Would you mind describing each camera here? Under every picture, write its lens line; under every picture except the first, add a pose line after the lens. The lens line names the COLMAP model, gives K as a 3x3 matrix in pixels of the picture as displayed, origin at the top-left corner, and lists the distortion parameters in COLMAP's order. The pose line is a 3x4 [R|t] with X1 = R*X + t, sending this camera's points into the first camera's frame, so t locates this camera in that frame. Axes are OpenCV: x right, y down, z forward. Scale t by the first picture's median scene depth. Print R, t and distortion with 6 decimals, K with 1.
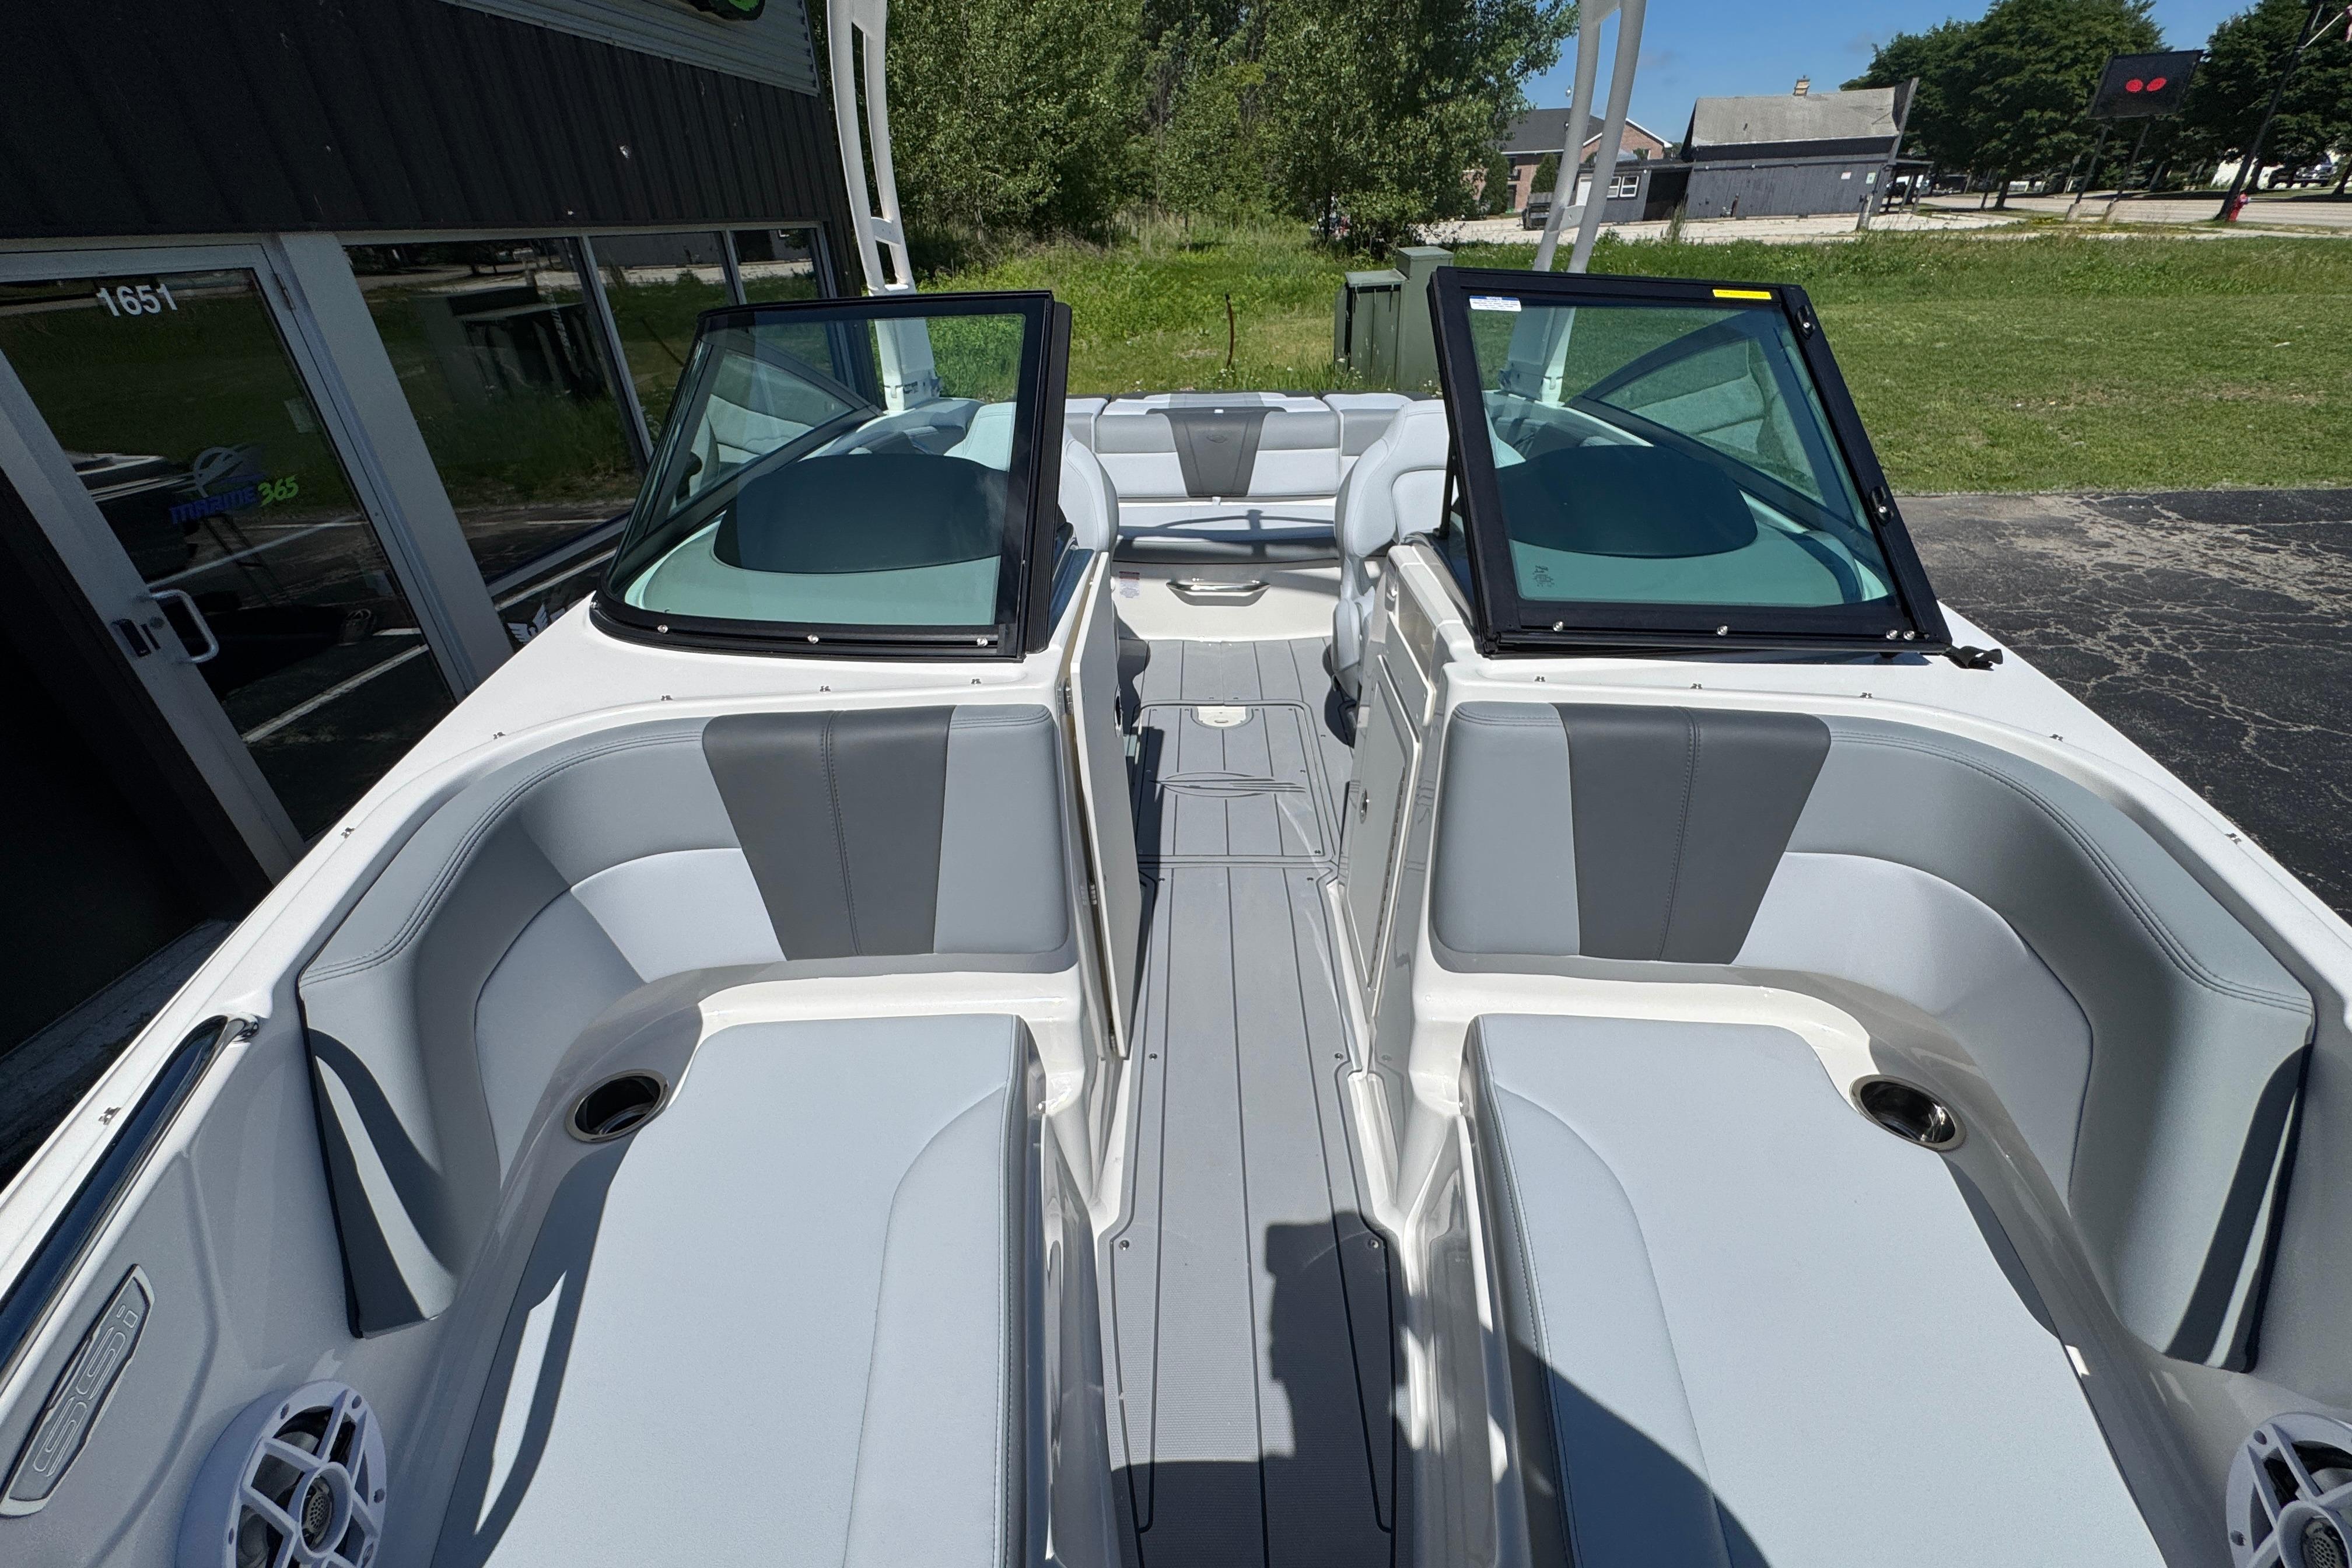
lens RADIAL K [[956.4, 0, 1177.8], [0, 956.4, 789.9], [0, 0, 1]] dist [0.000883, 0.000103]
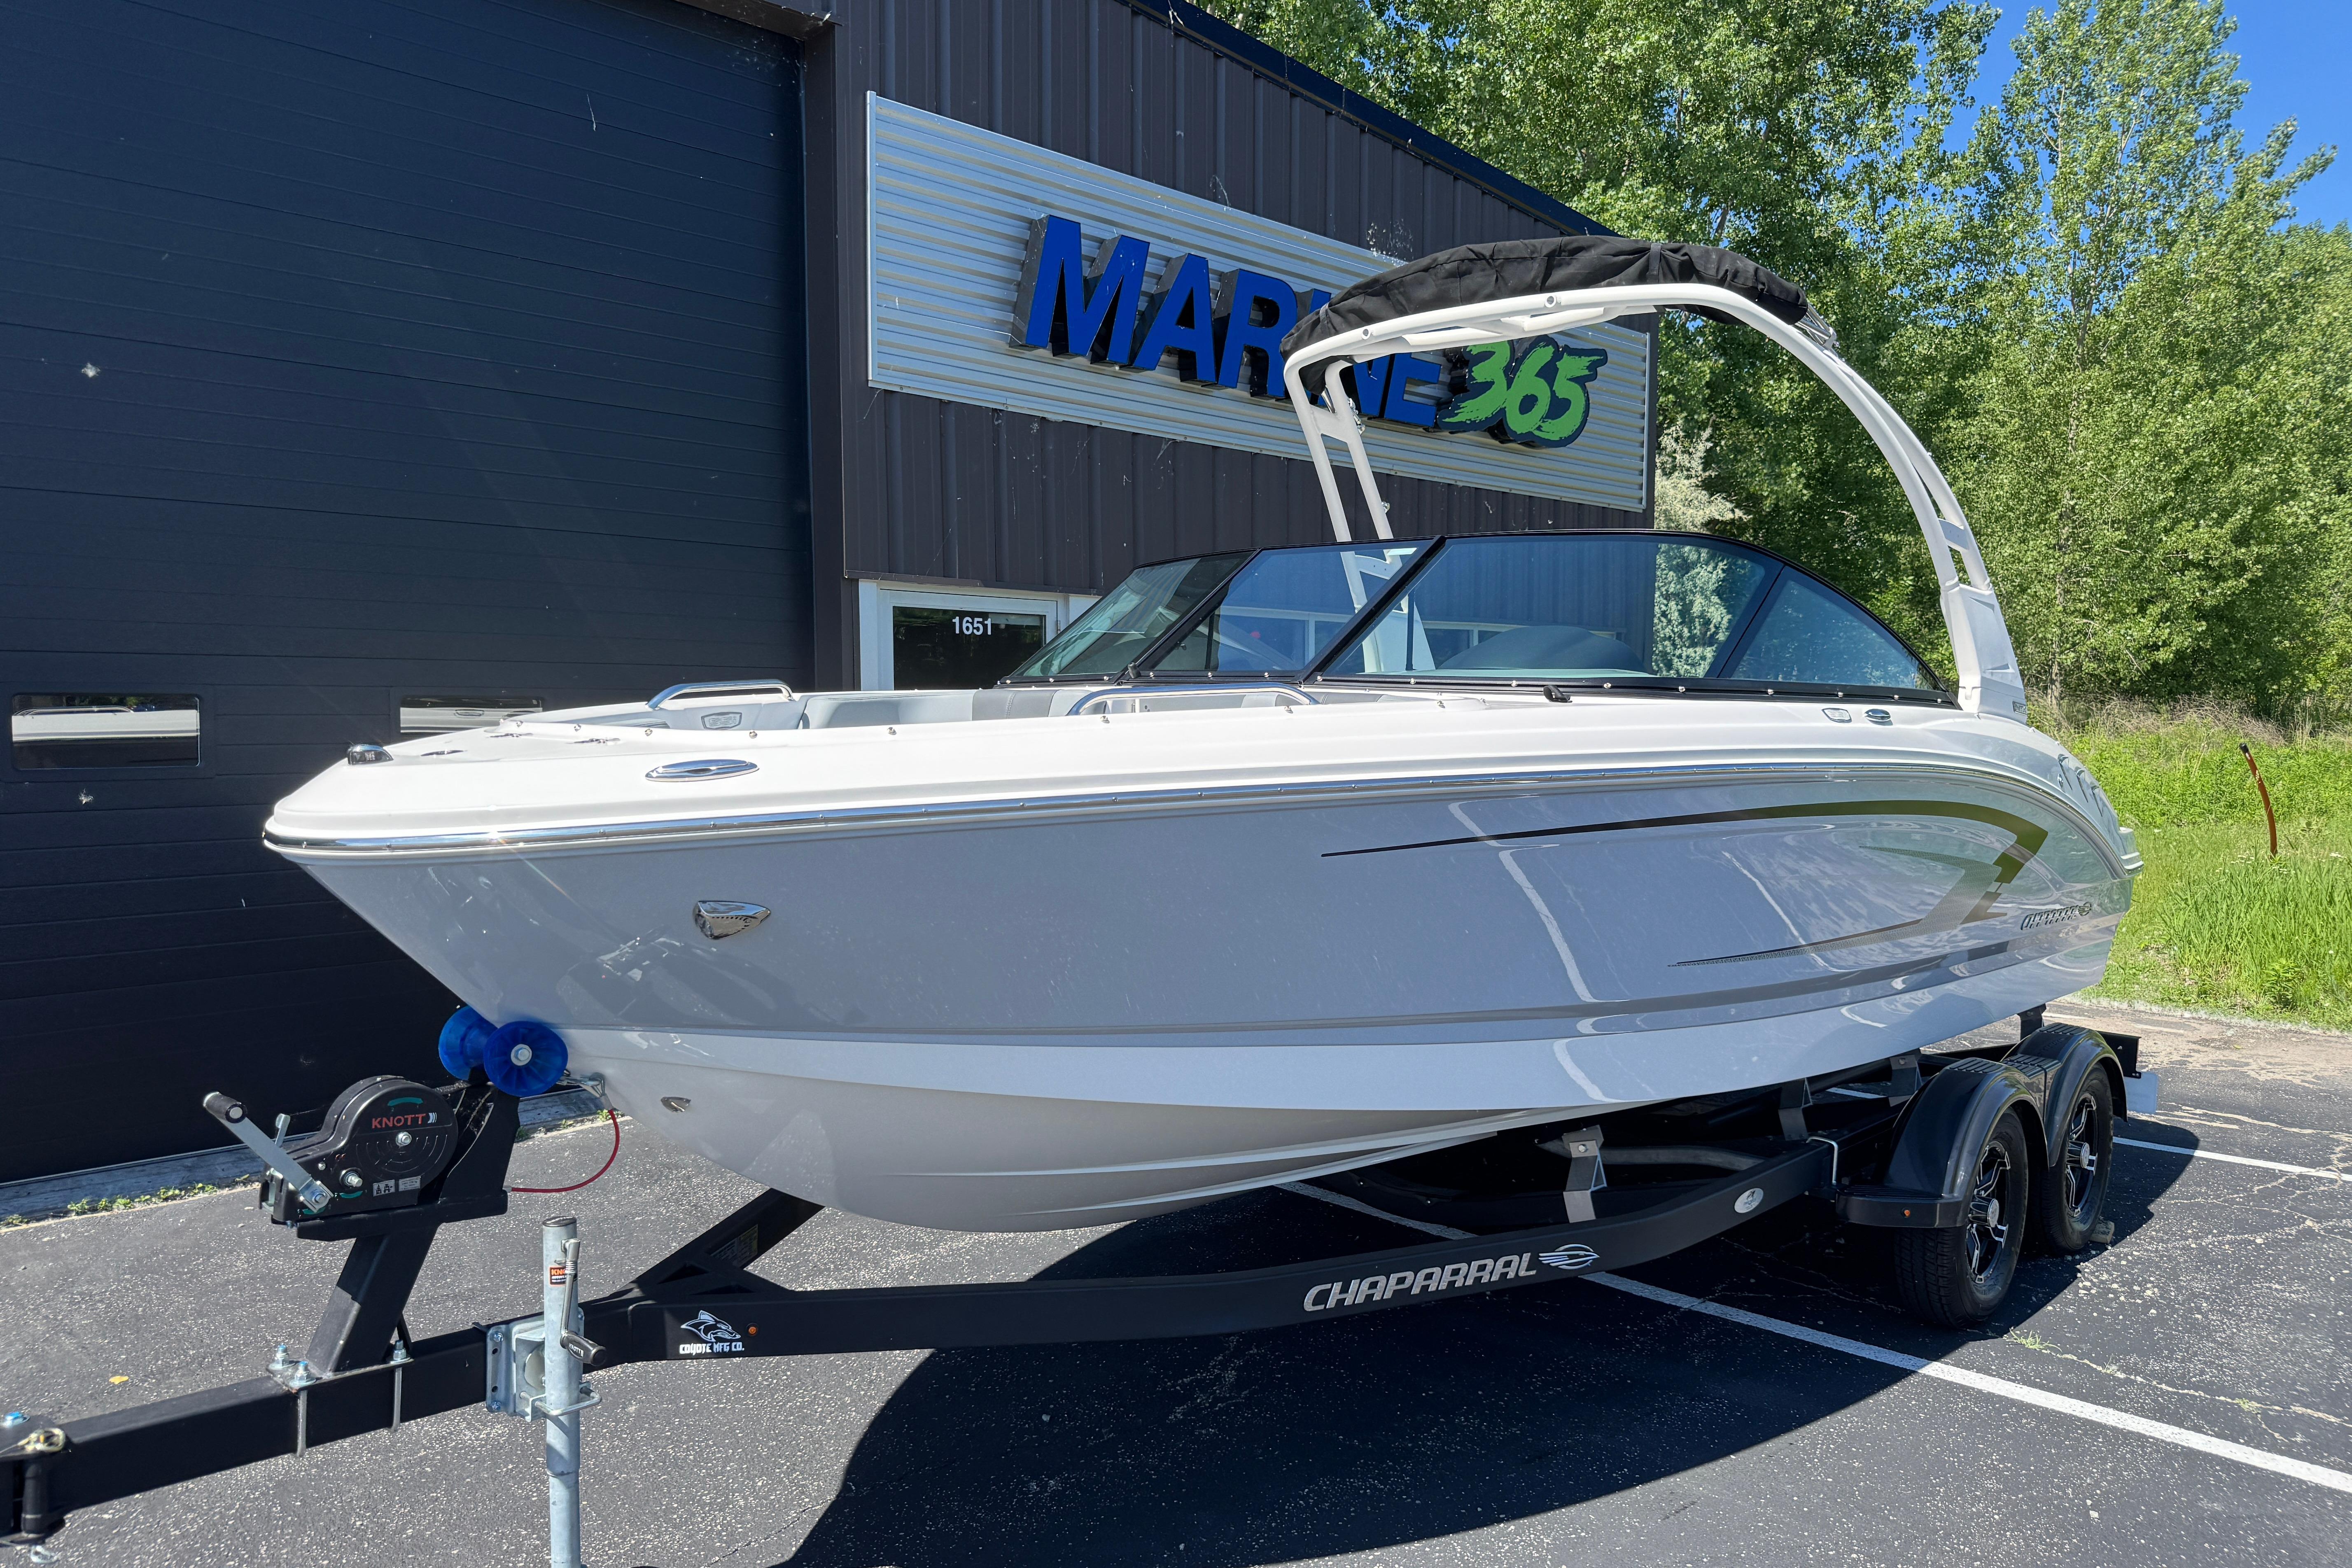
lens RADIAL K [[1639.1, 0, 1171.6], [0, 1639.1, 853.3], [0, 0, 1]] dist [0.048142, -0.052958]
pose [[0.745545, 0.093976, -0.659796, 0.086367], [-0.368044, 0.883411, -0.290049, 0.042806], [0.555614, 0.459078, 0.693210, -0.043269]]
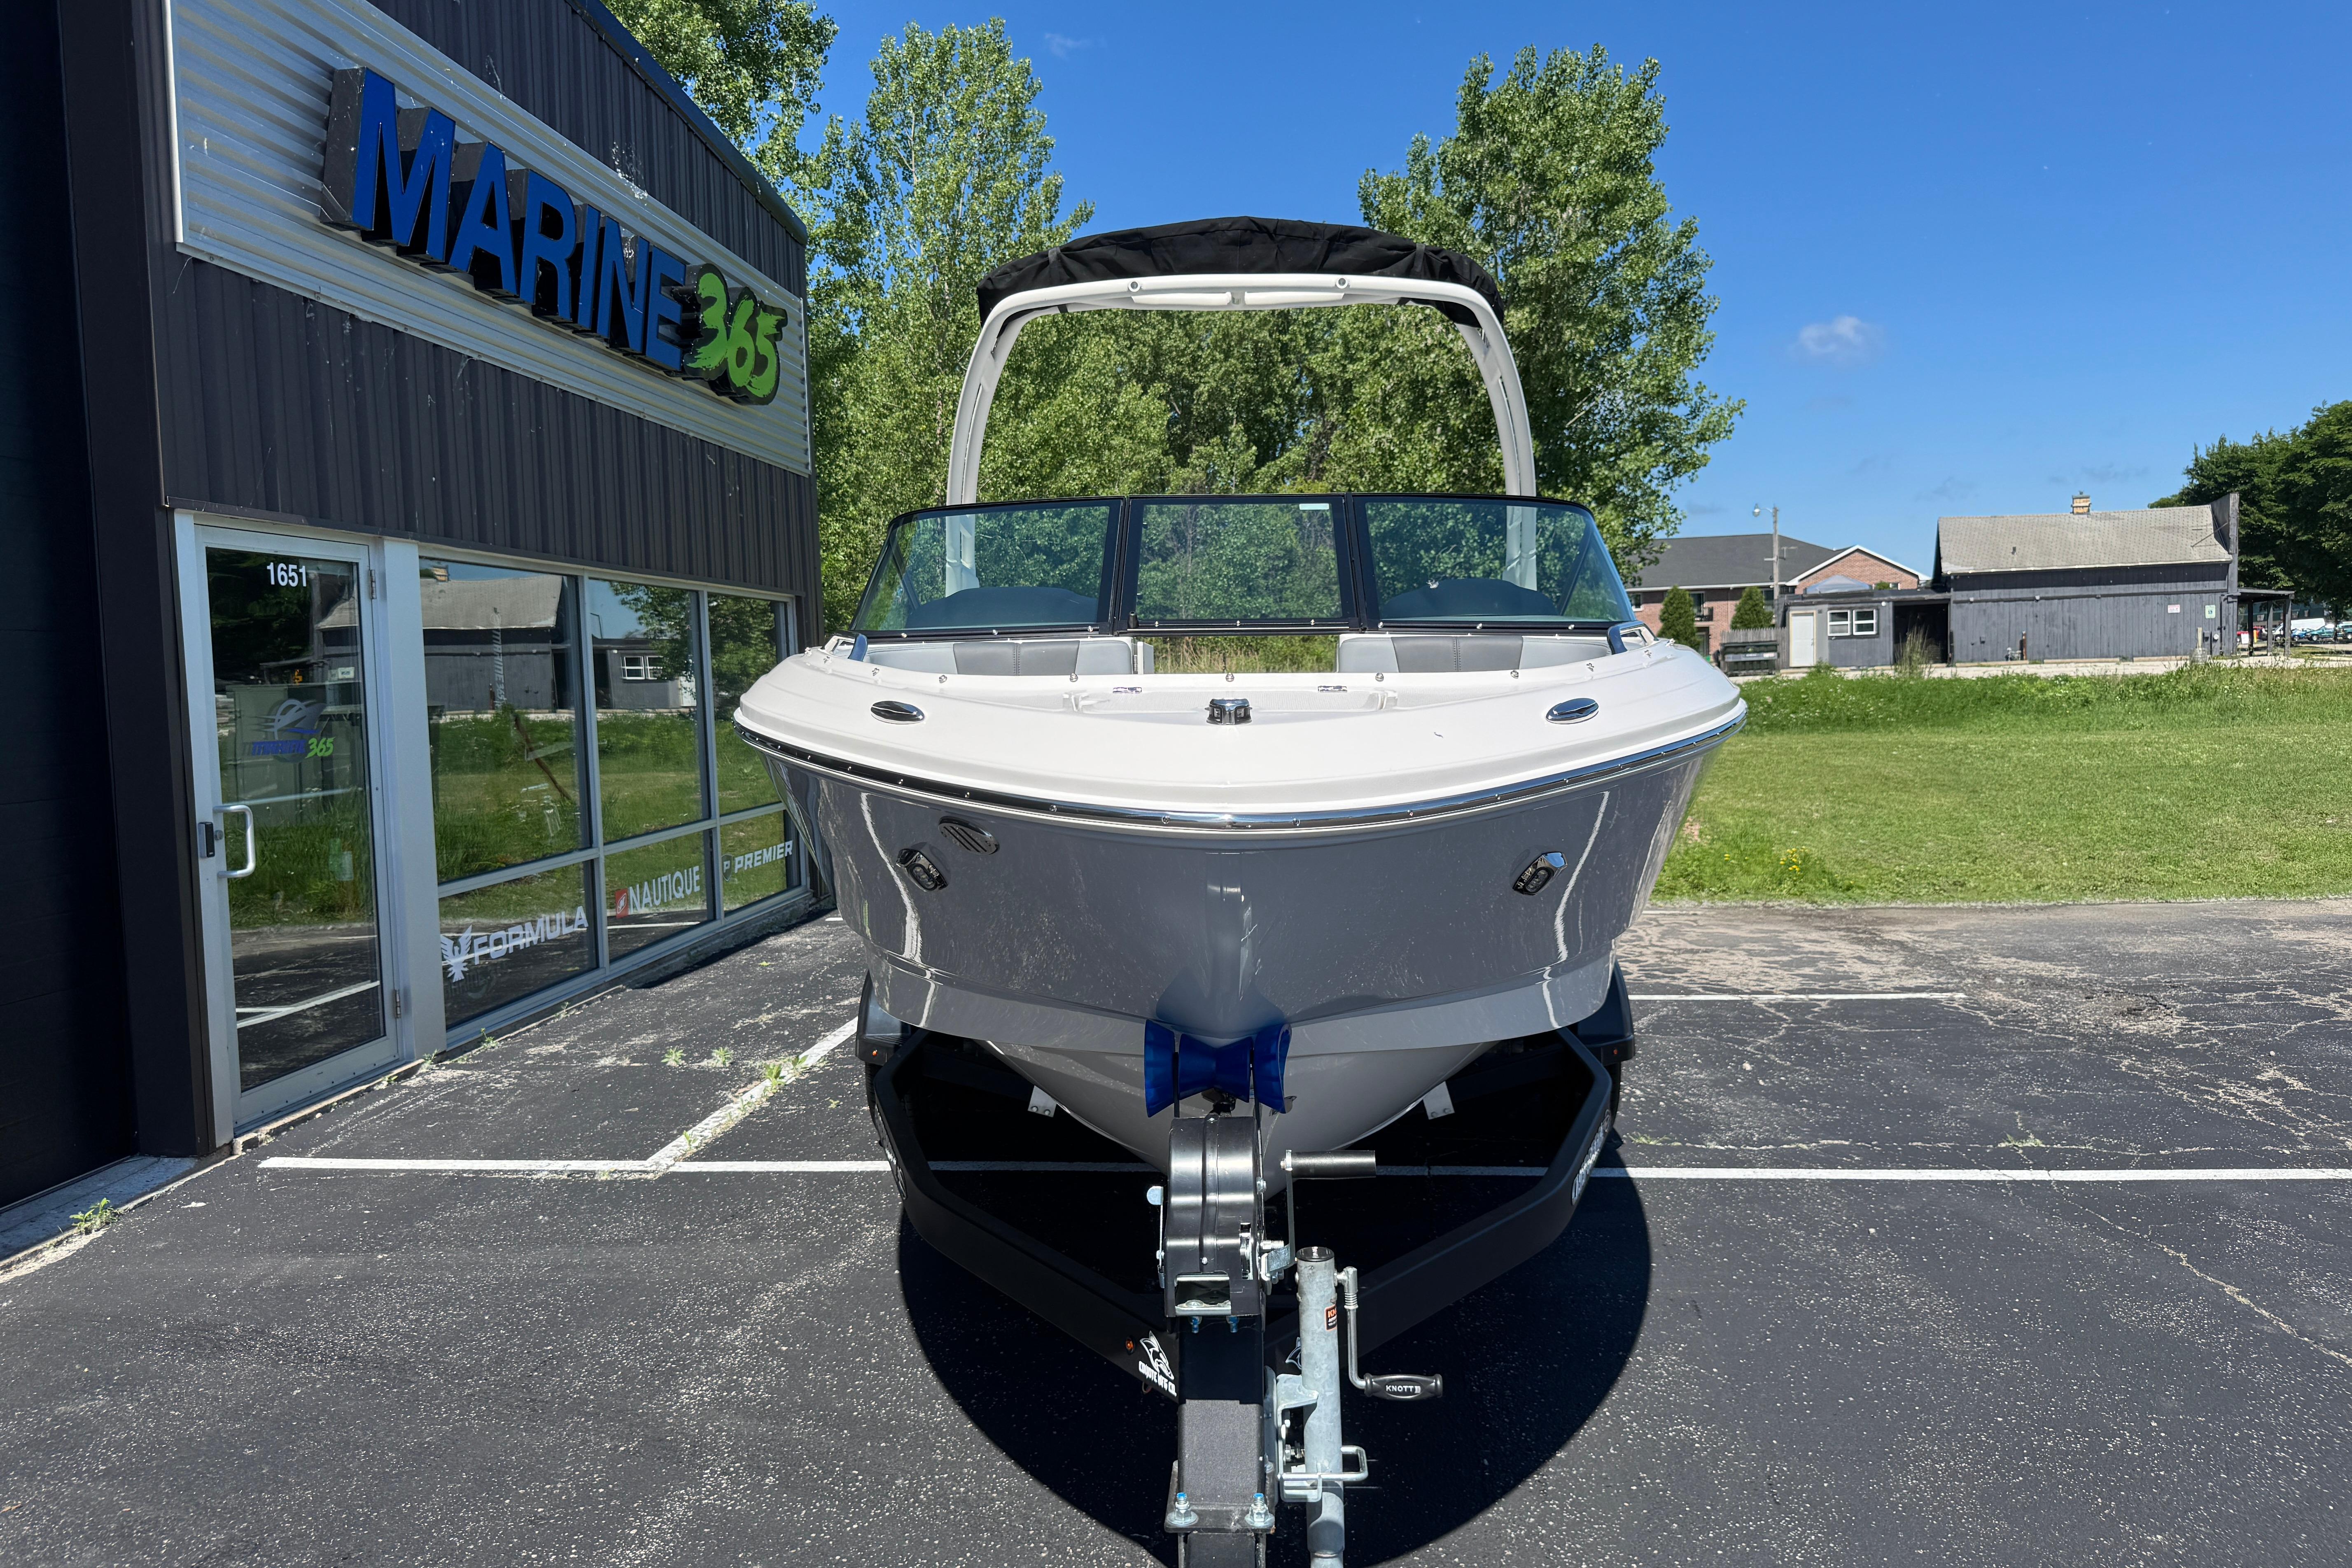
lens RADIAL K [[1703.9, 0, 1186.2], [0, 1703.9, 778.8], [0, 0, 1]] dist [0.088156, -0.095884]
pose [[0.999845, 0.008189, -0.015601, 0.001336], [-0.014478, 0.886461, -0.462576, 0.064696], [0.010041, 0.462730, 0.886442, -0.070812]]
